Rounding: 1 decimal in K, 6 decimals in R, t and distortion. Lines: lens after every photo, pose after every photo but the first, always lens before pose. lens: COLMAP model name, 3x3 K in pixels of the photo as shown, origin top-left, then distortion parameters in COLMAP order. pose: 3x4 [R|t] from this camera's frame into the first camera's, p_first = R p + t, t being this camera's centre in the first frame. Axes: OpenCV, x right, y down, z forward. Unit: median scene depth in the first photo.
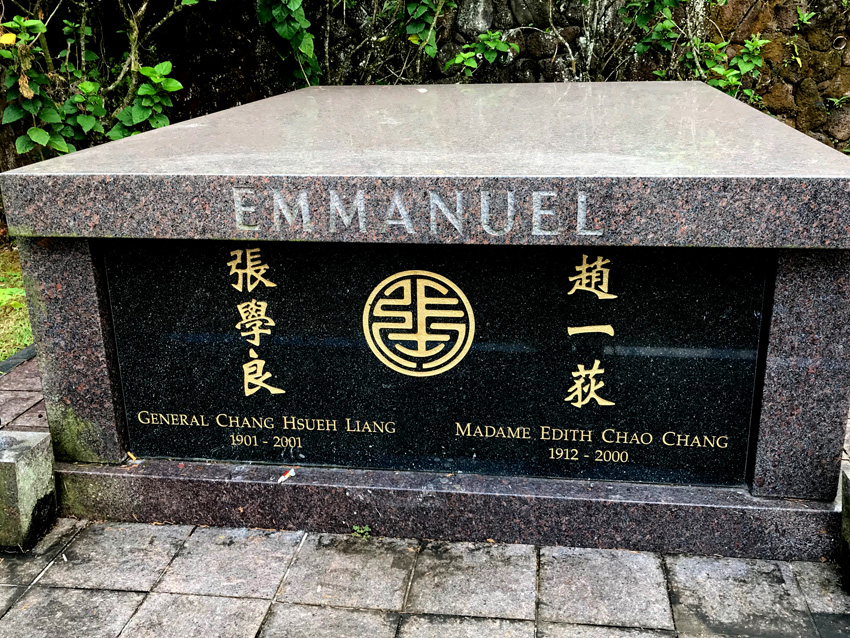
lens RADIAL K [[864.4, 0, 428.7], [0, 864.4, 305.7], [0, 0, 1]] dist [0.021419, 0.000000]
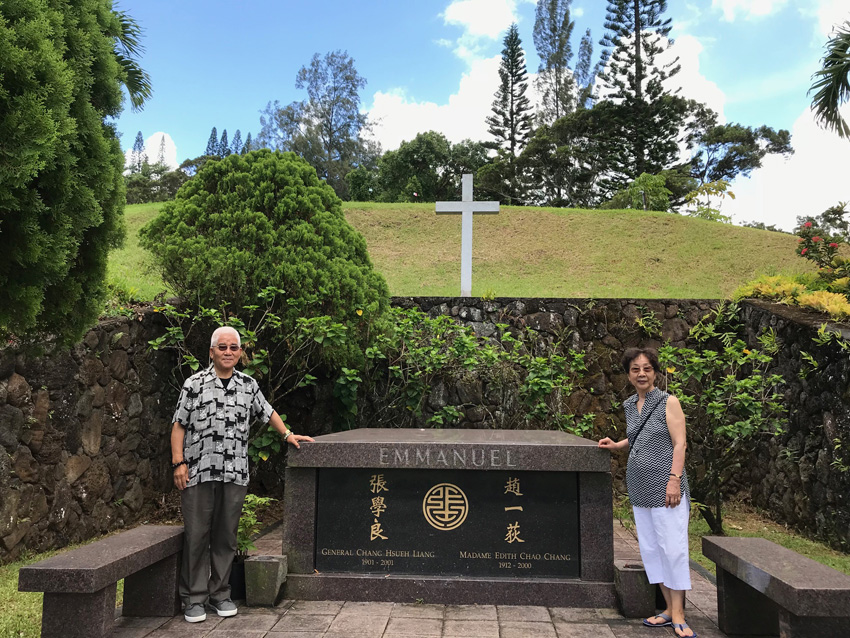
lens RADIAL K [[684.4, 0, 428.8], [0, 684.4, 314.2], [0, 0, 1]] dist [0.027446, -0.030167]
pose [[0.996452, 0.040733, 0.073648, -0.228242], [-0.004175, 0.897924, -0.440132, 0.393731], [-0.084058, 0.438263, 0.894908, -1.016514]]
